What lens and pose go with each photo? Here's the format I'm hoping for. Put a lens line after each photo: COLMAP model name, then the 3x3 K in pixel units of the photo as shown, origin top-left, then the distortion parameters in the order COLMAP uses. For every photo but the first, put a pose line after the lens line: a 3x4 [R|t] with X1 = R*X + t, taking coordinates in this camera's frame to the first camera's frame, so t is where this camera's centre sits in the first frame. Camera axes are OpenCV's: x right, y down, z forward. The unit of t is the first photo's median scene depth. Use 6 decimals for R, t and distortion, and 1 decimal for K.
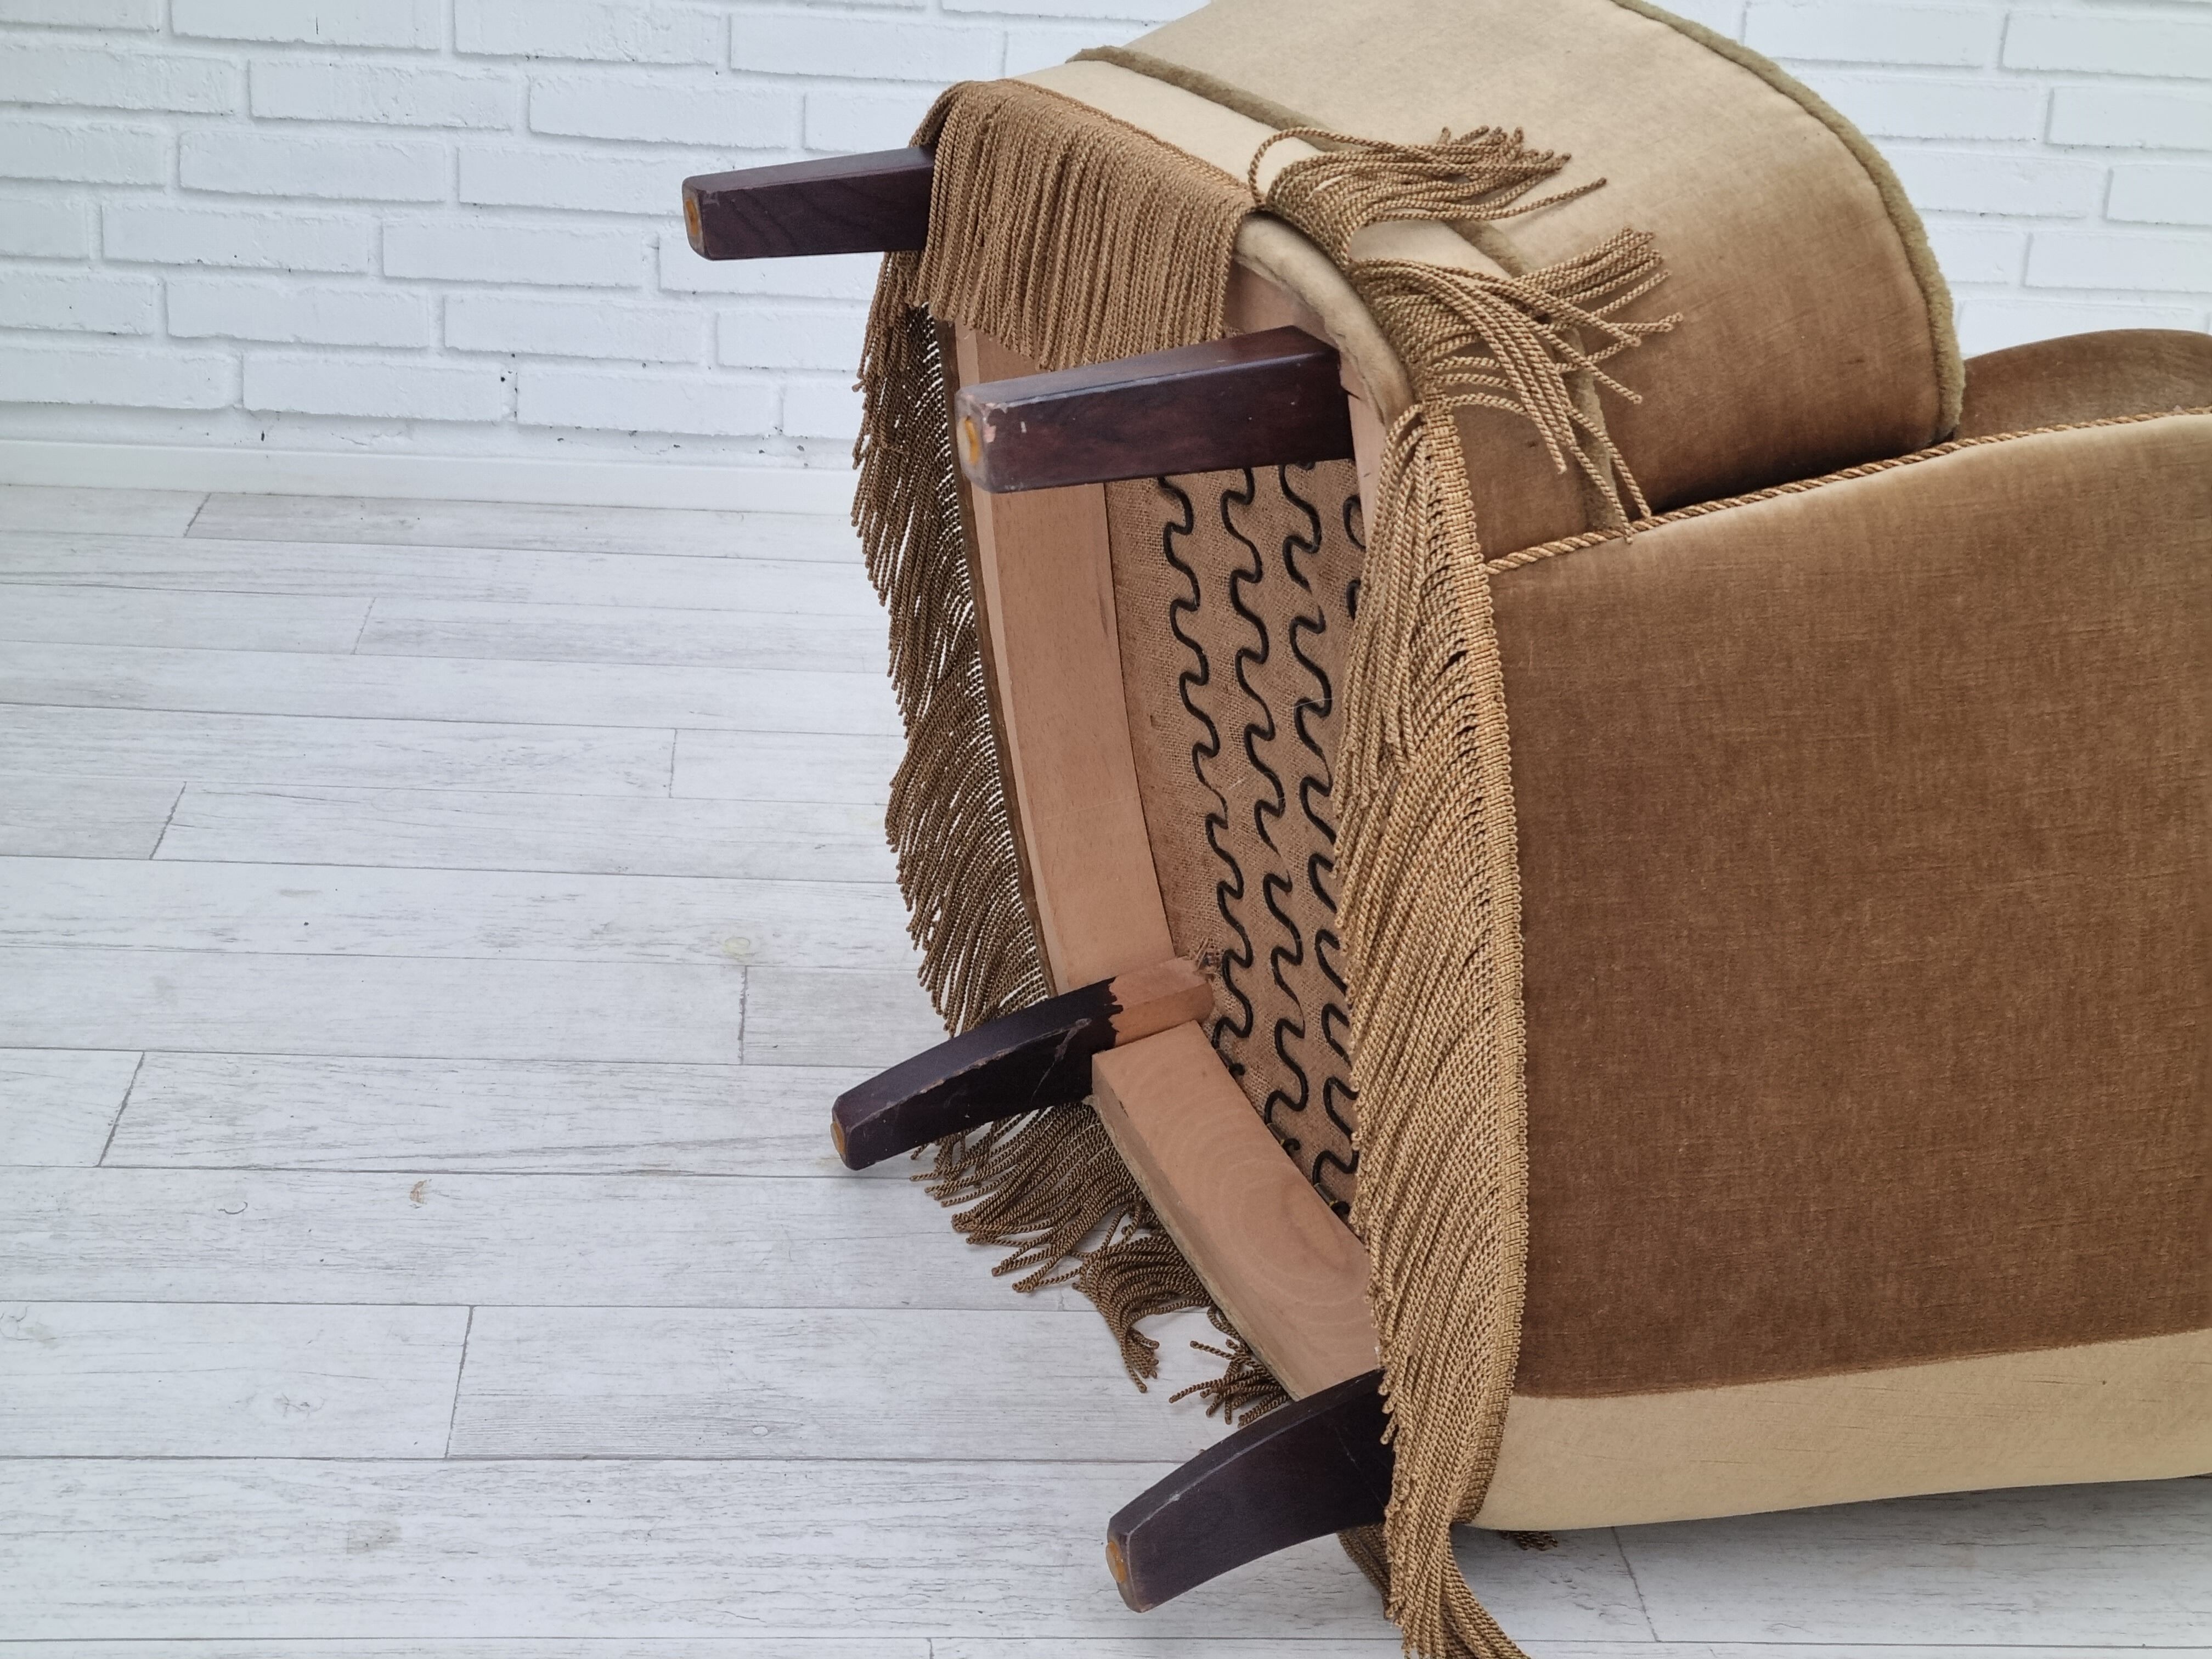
lens RADIAL K [[3319.8, 0, 1148.1], [0, 3319.8, 774.4], [0, 0, 1]] dist [0.091004, -0.194501]
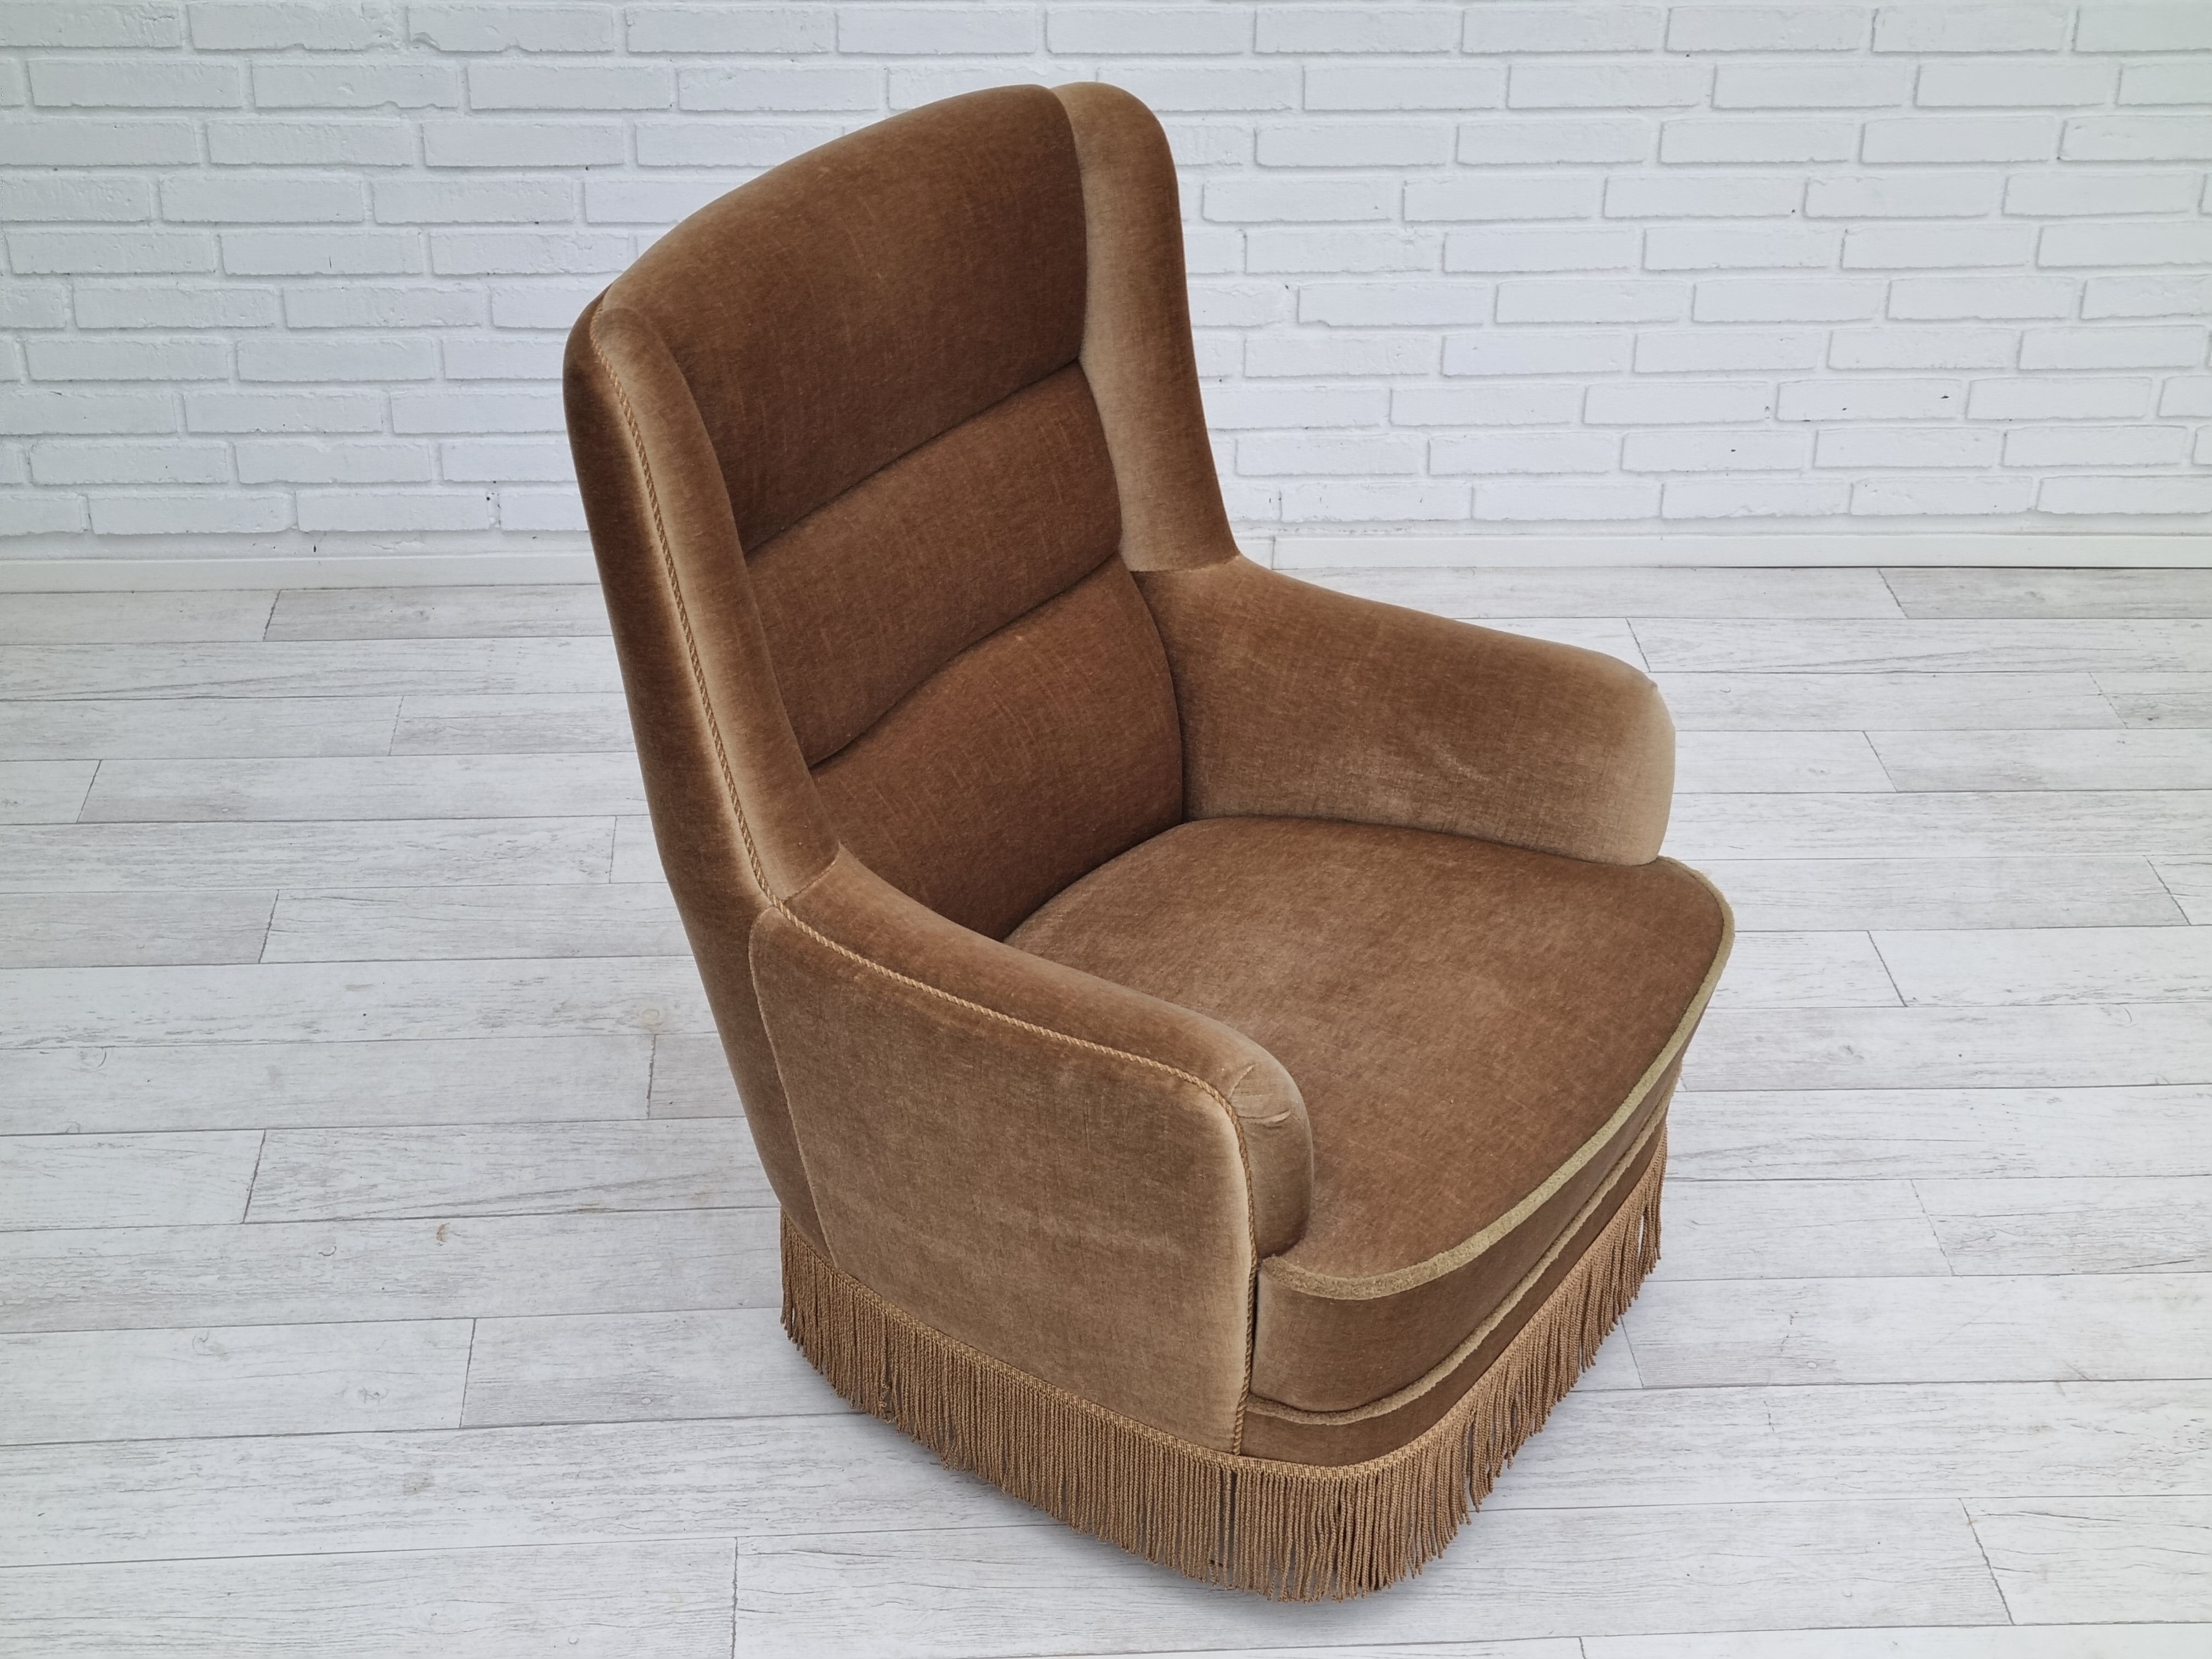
lens RADIAL K [[3257.4, 0, 1116.4], [0, 3257.4, 832.3], [0, 0, 1]] dist [0.121272, -0.389028]
pose [[0.998623, -0.034213, -0.039773, 0.125864], [0.040093, 0.986634, 0.157943, -0.216727], [0.033838, -0.159320, 0.986647, -0.369231]]
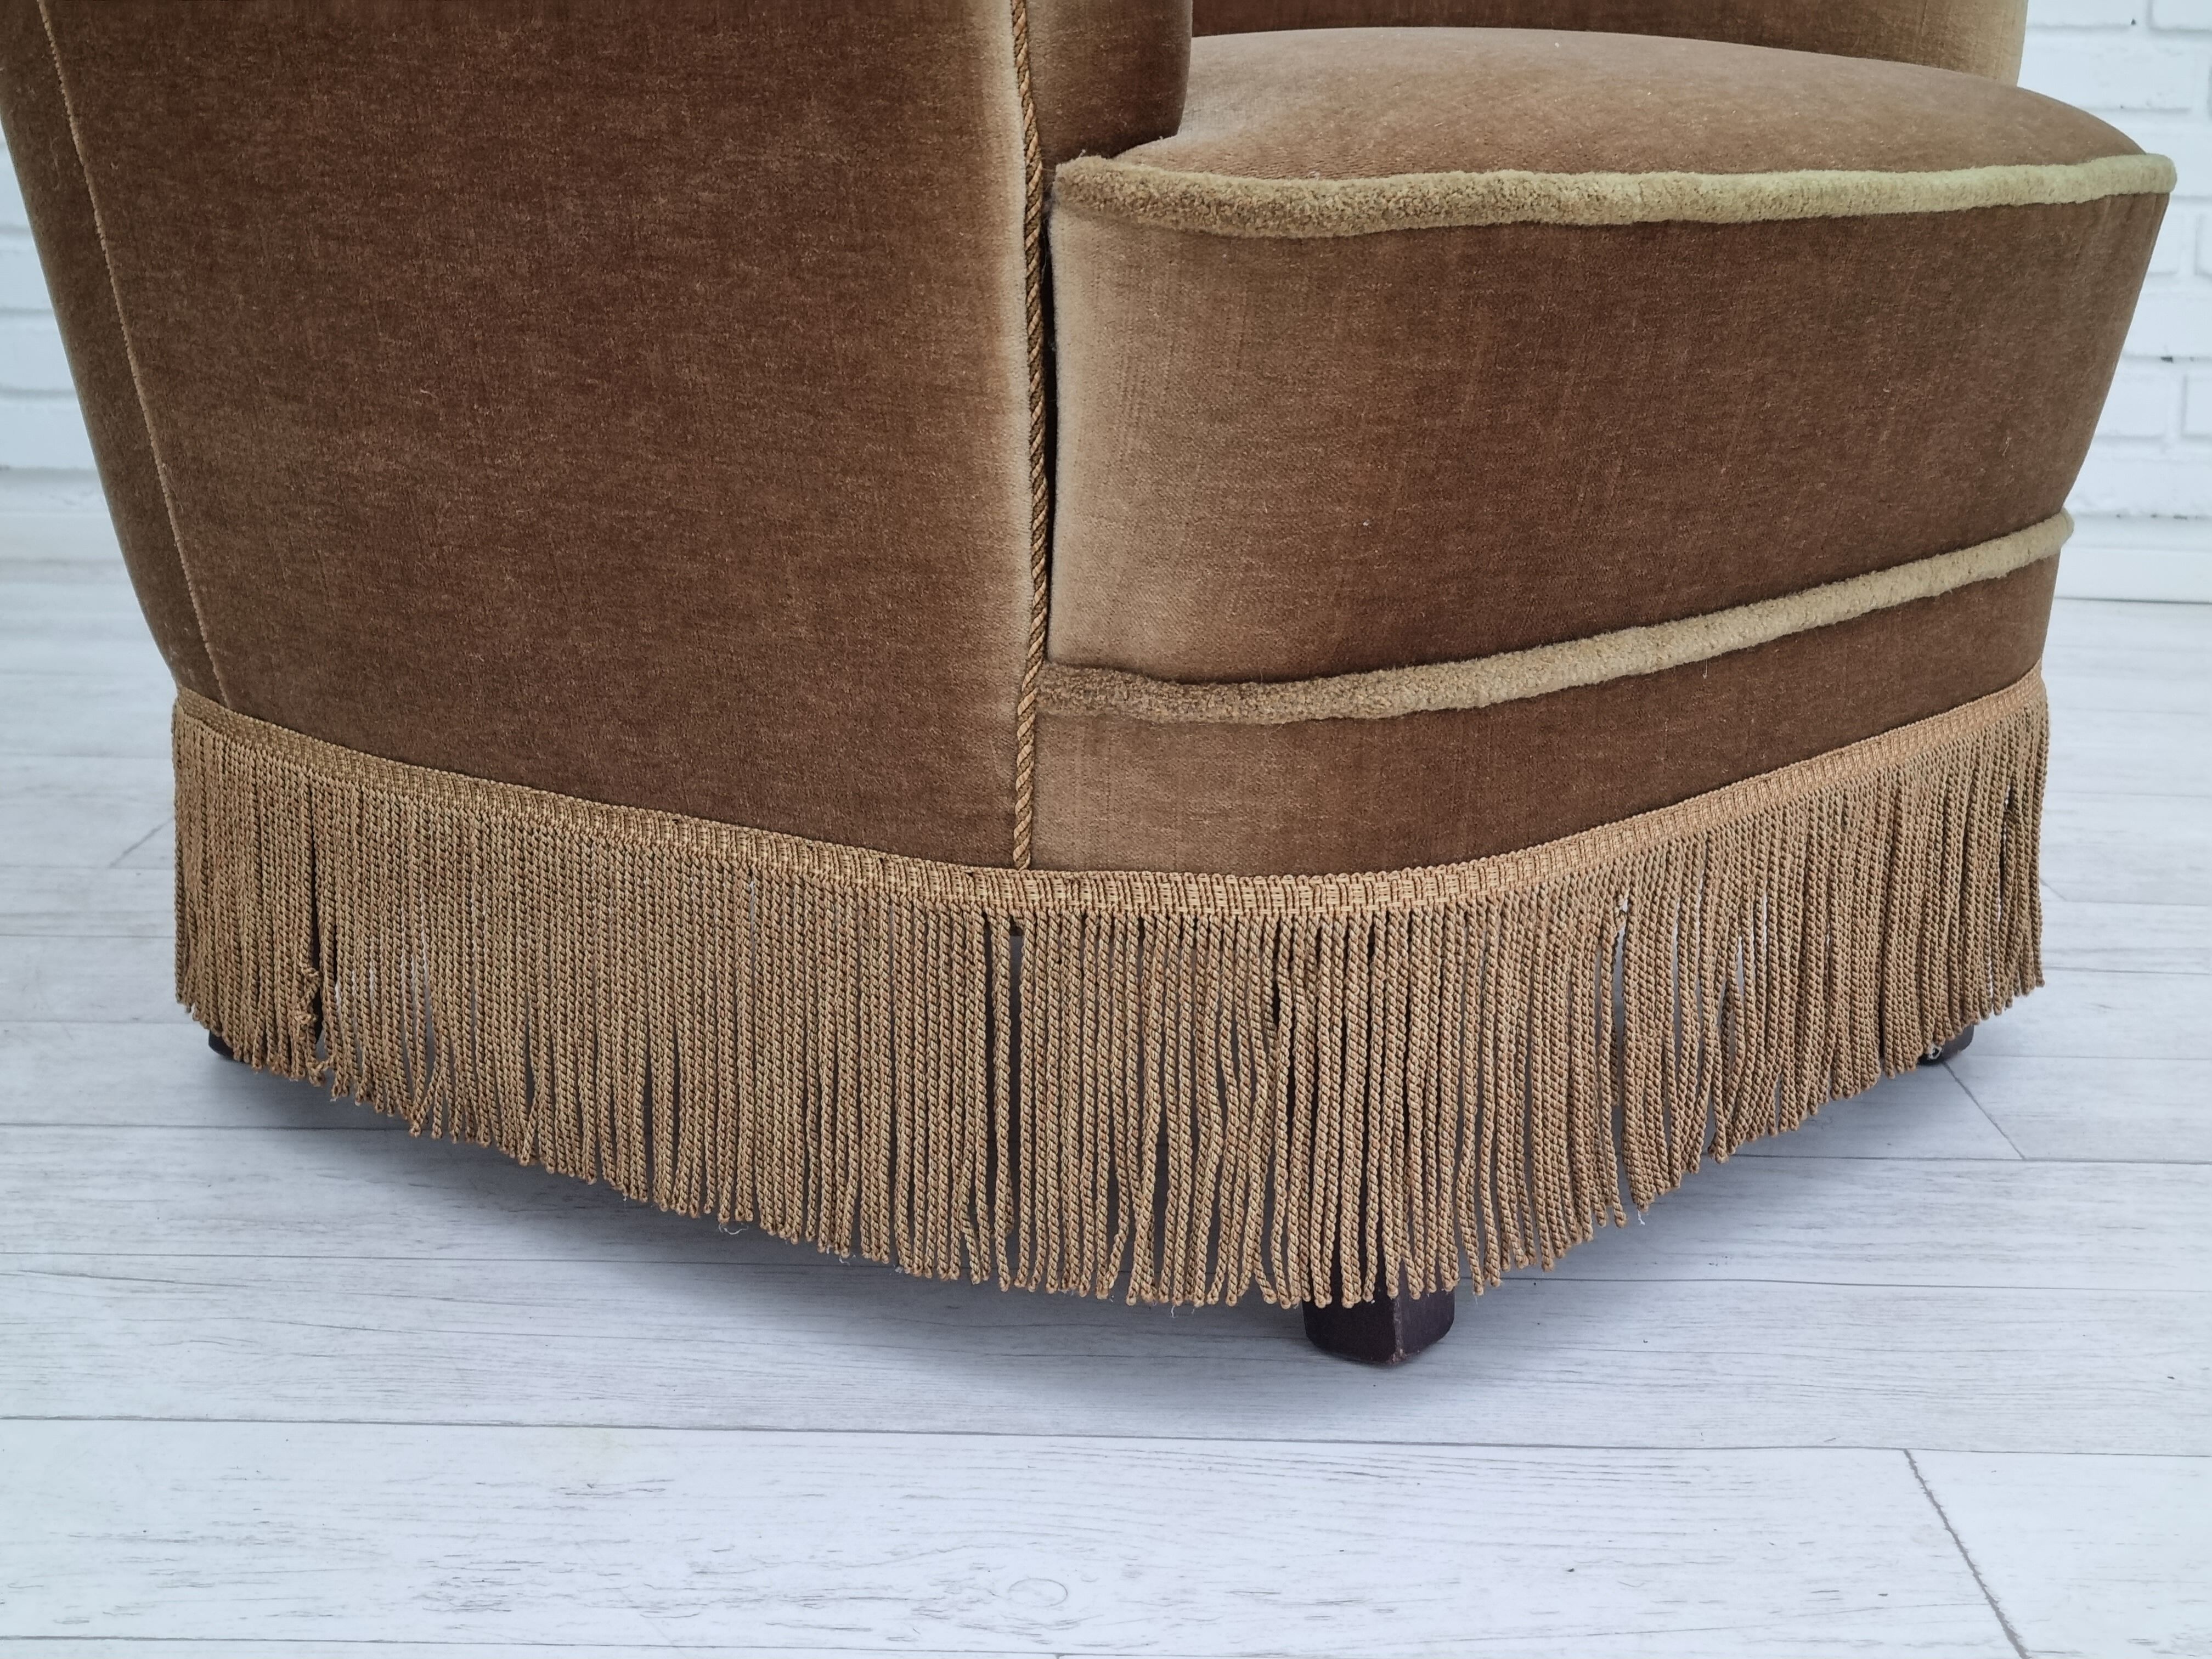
lens RADIAL K [[3319.8, 0, 1139.6], [0, 3319.8, 842.6], [0, 0, 1]] dist [0.101622, -0.310599]
pose [[0.995230, -0.030386, -0.092704, 0.166290], [0.015293, 0.987101, -0.159366, 0.171507], [0.096351, 0.157188, 0.982857, 0.160833]]
